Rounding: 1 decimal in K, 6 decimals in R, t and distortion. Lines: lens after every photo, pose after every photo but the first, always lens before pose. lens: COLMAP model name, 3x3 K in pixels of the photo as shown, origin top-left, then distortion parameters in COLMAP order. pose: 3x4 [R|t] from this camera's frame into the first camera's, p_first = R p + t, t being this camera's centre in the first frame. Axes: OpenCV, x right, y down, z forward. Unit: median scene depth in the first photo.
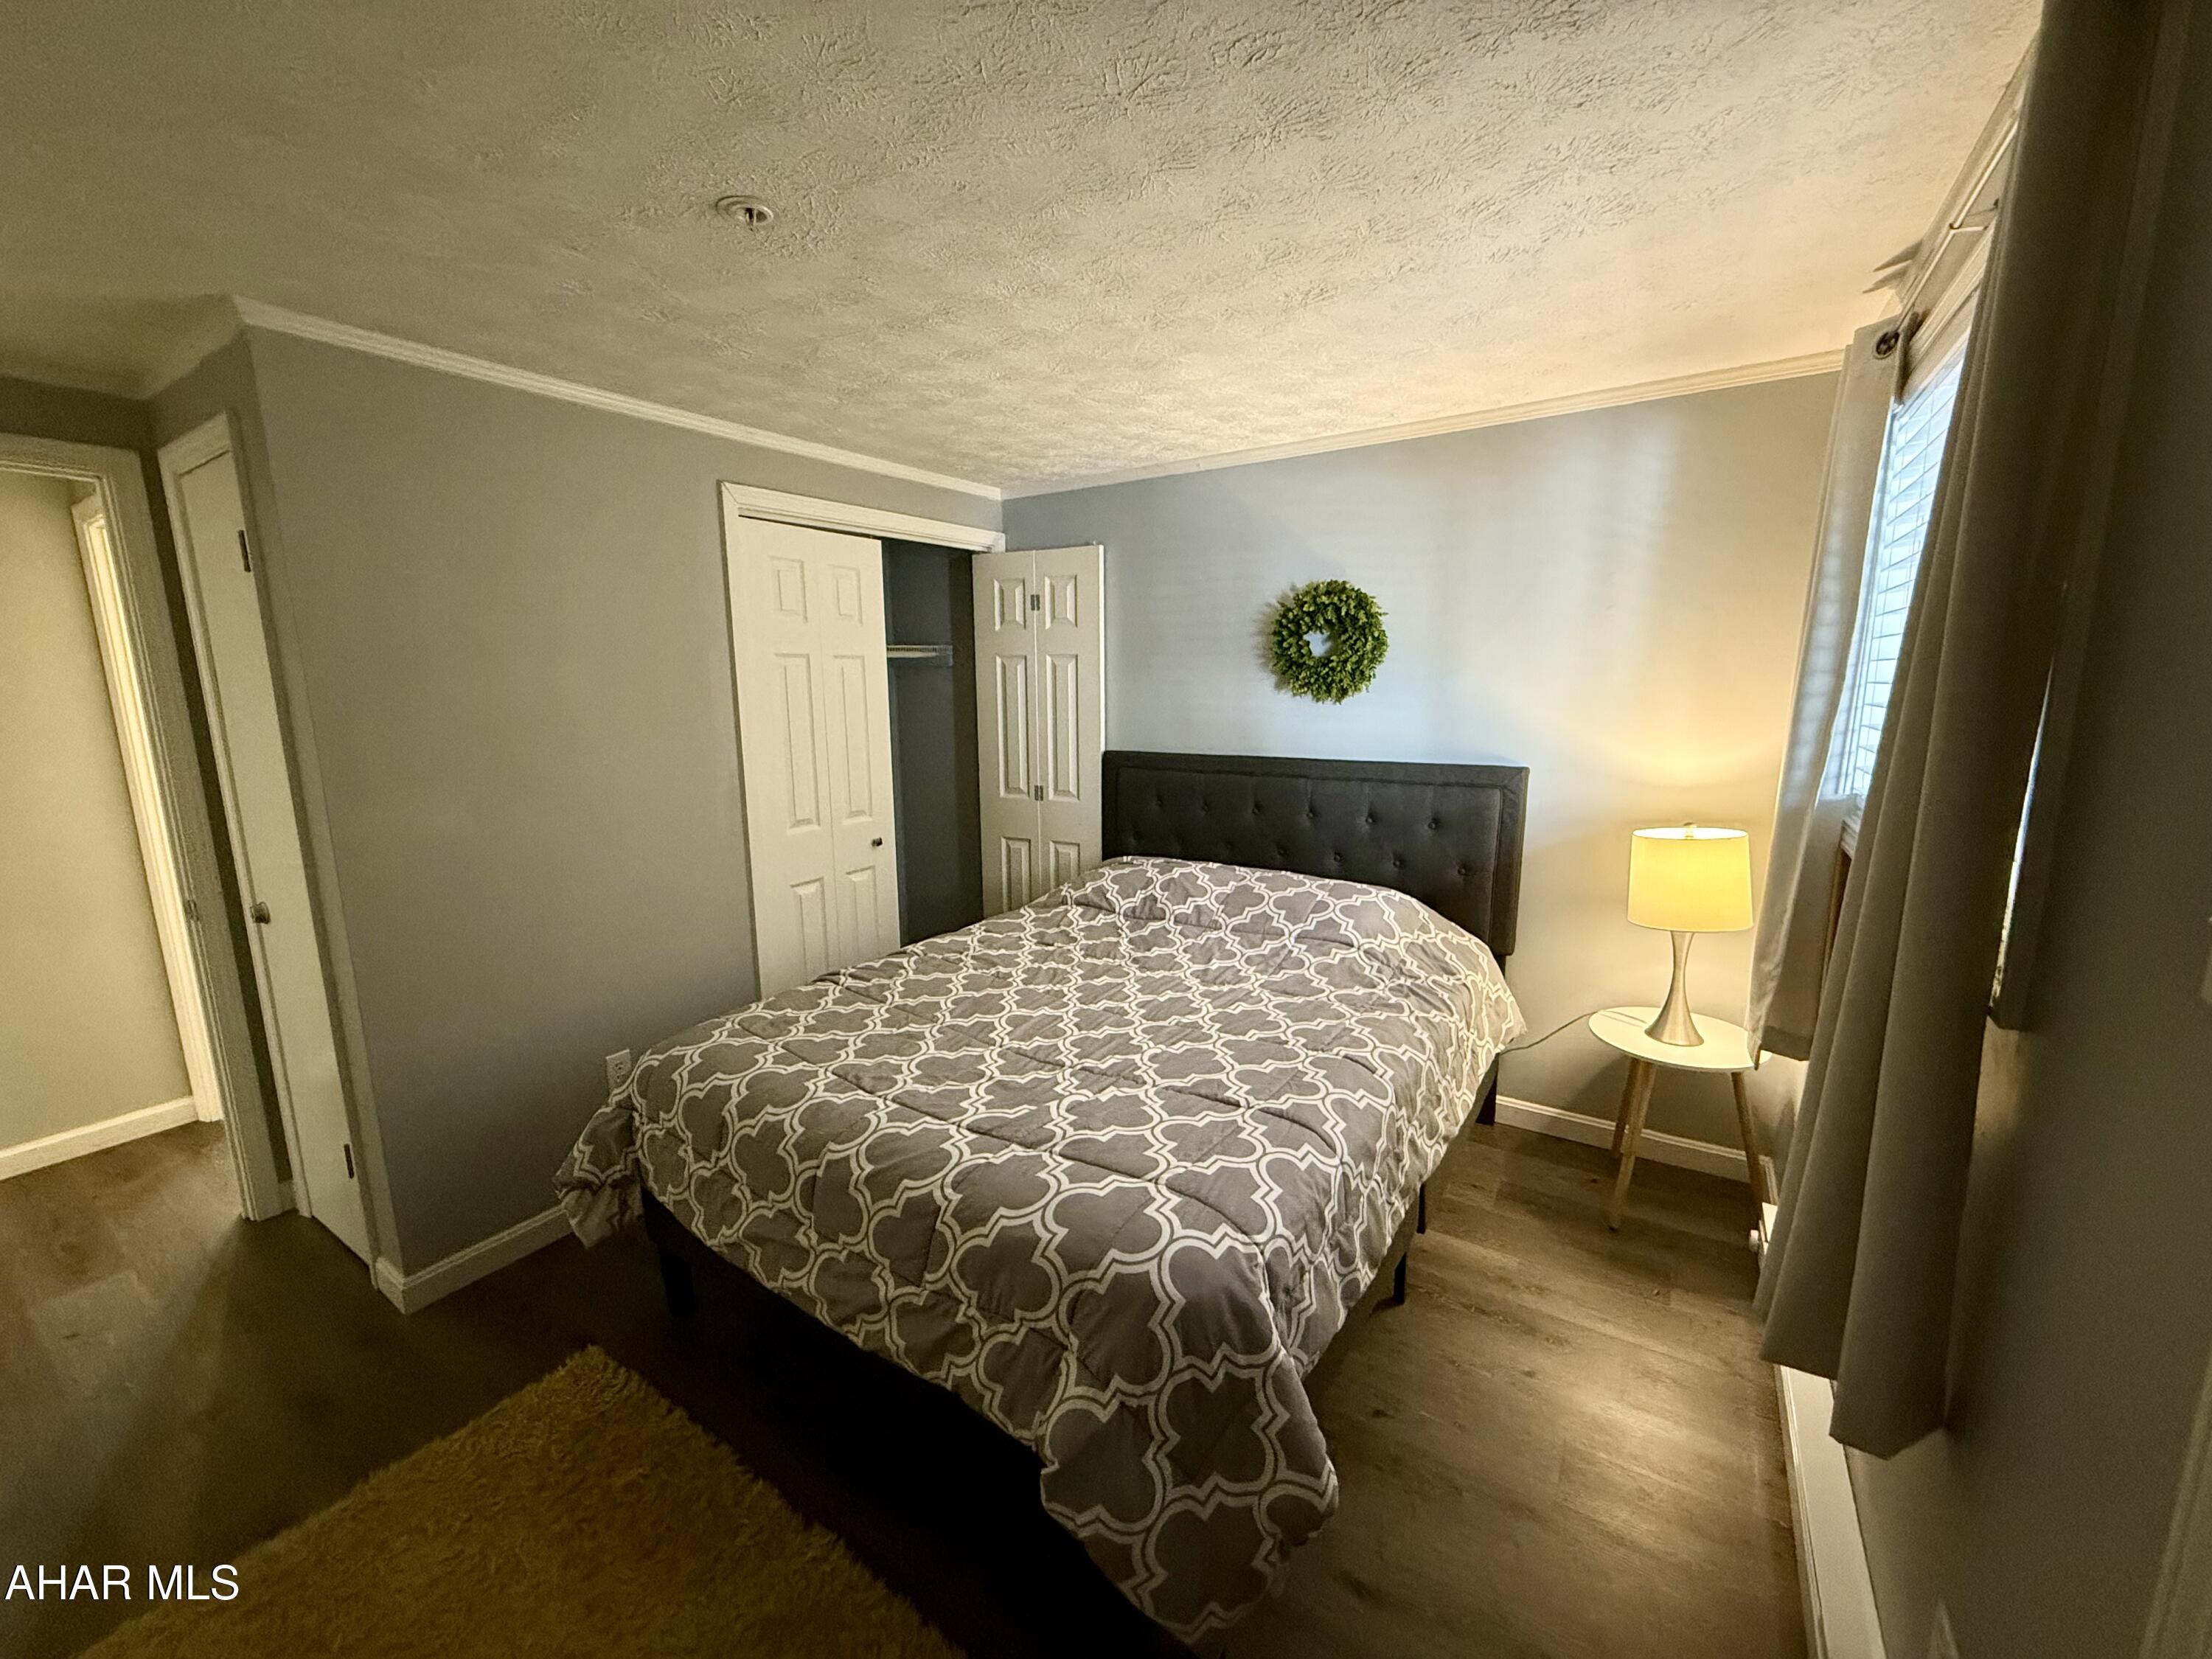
lens RADIAL K [[886.8, 0, 1106.0], [0, 886.8, 829.5], [0, 0, 1]] dist [0.002237, 0.000217]
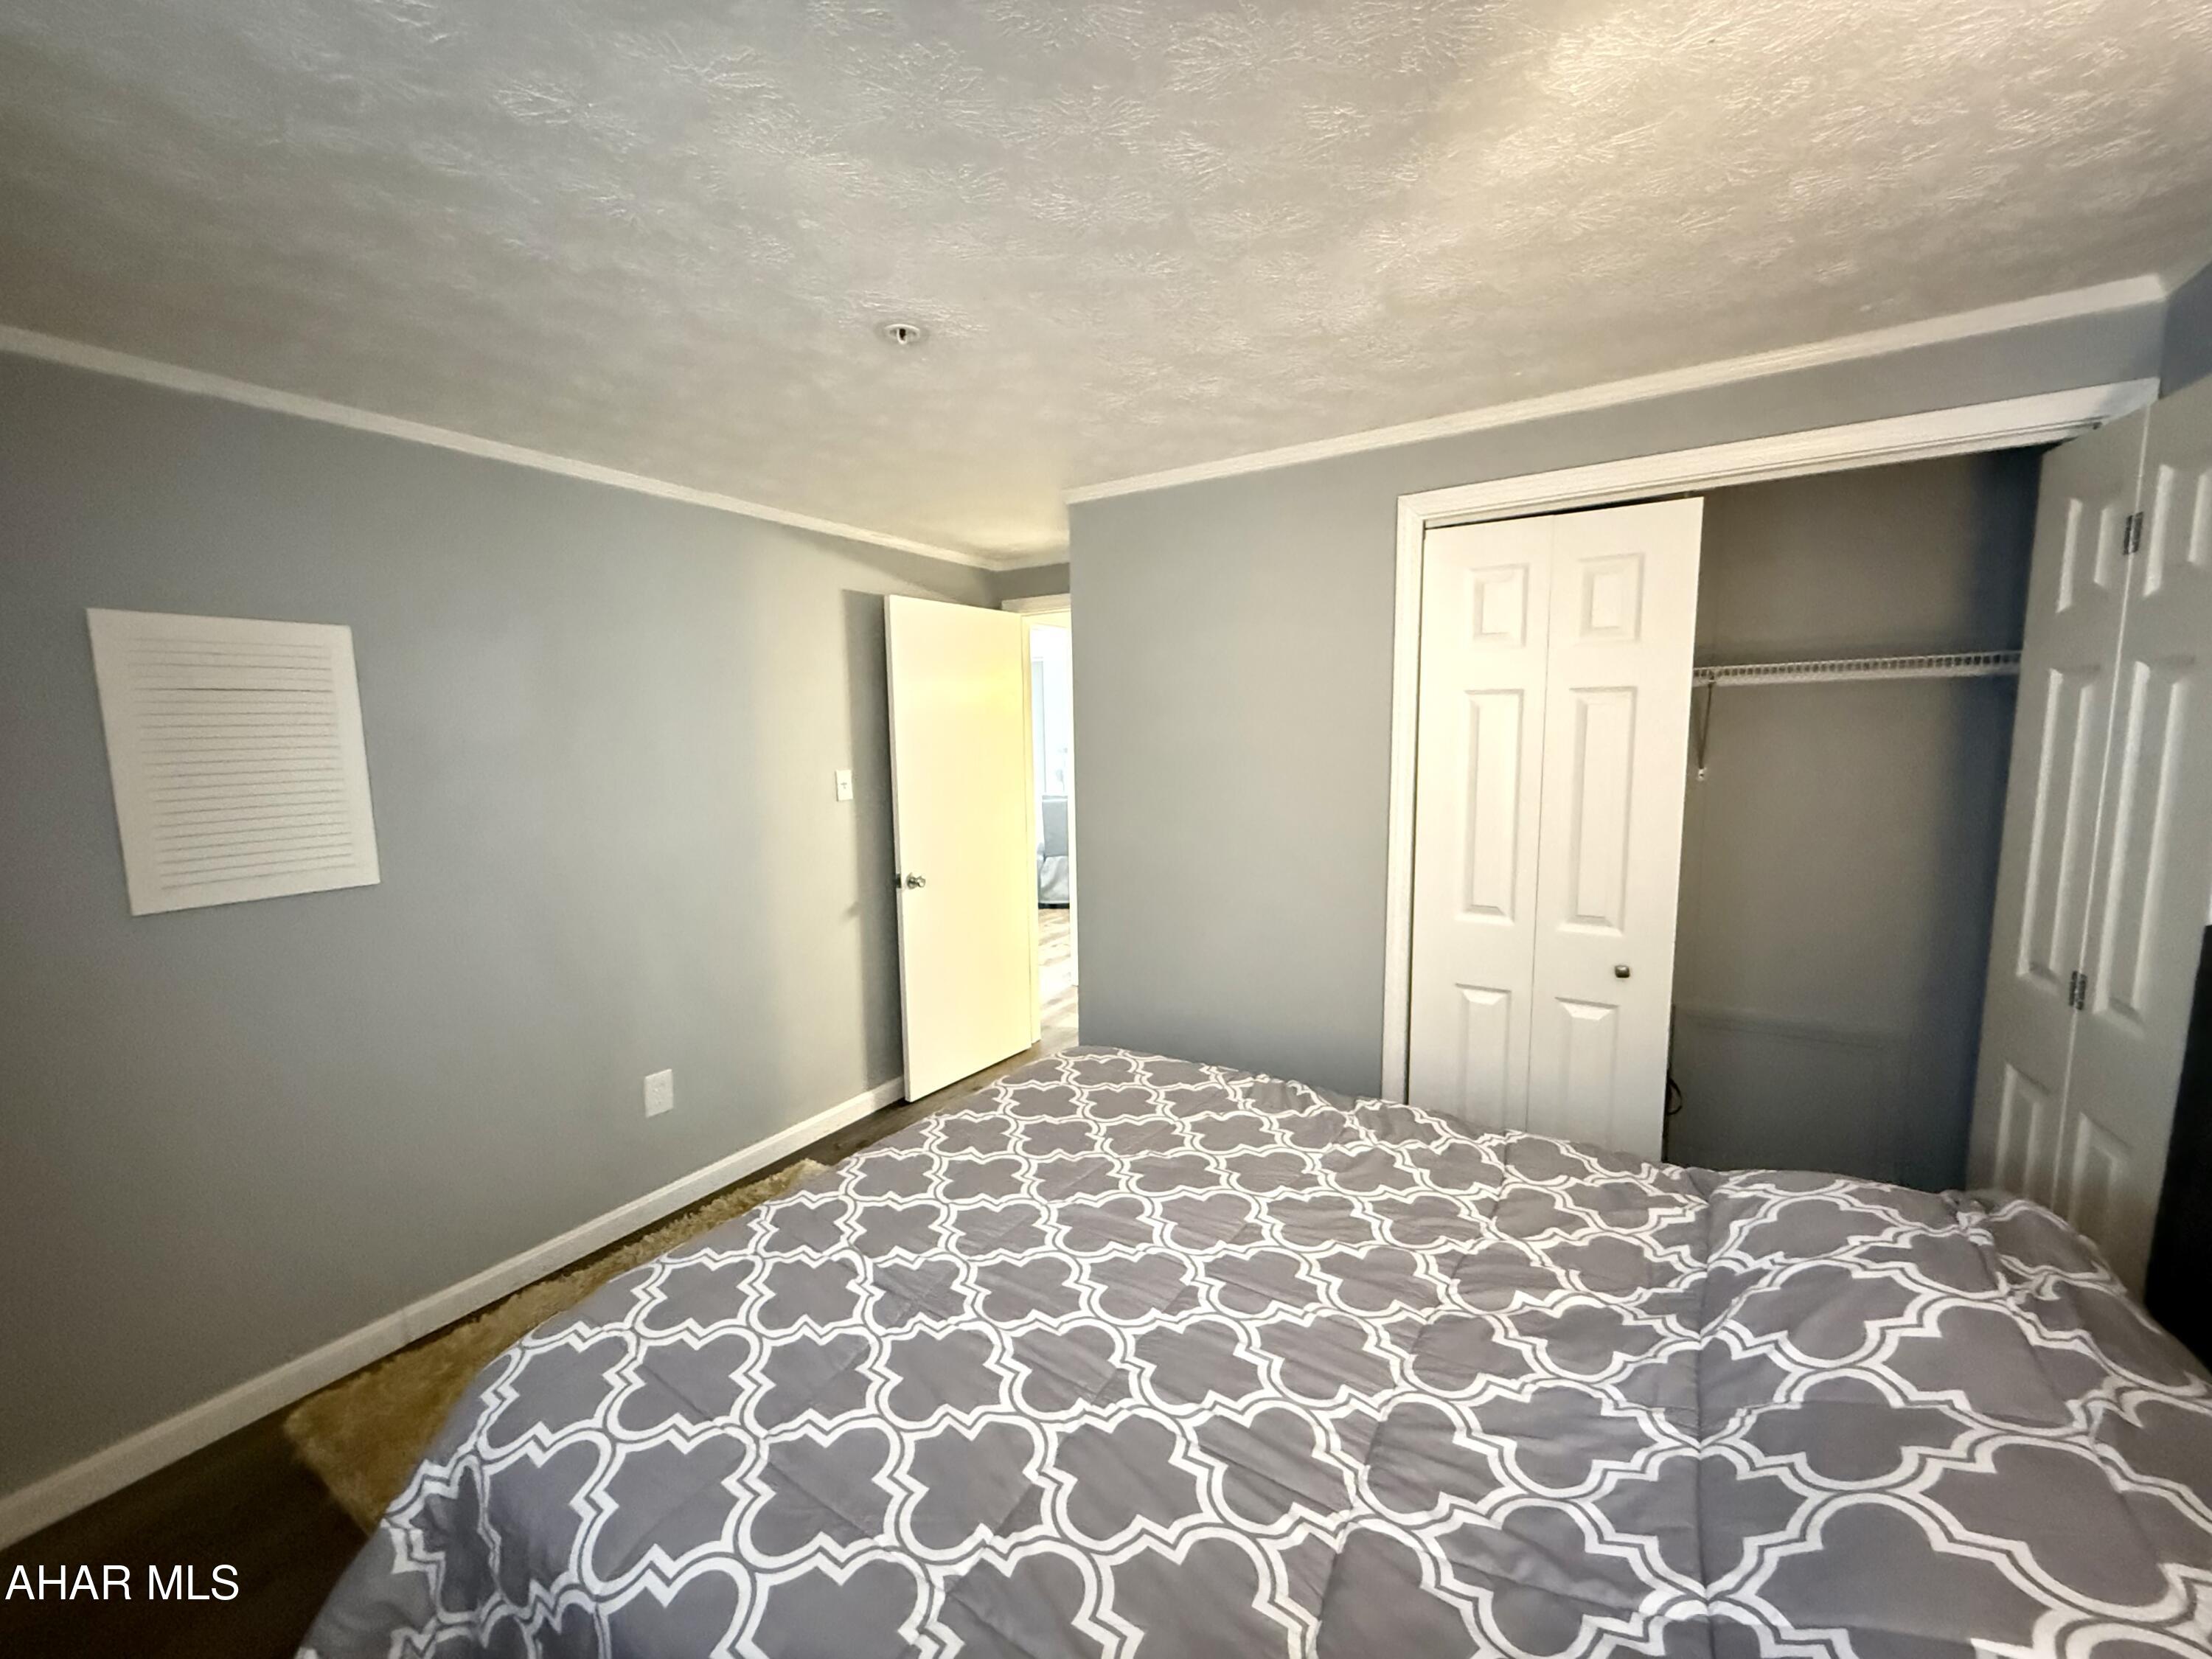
lens RADIAL K [[886.8, 0, 1106.0], [0, 886.8, 829.5], [0, 0, 1]] dist [0.002237, 0.000217]
pose [[0.012445, 0.126188, -0.991928, 0.484577], [-0.155133, 0.980237, 0.122755, -0.143204], [0.987815, 0.152353, 0.031775, 0.777302]]
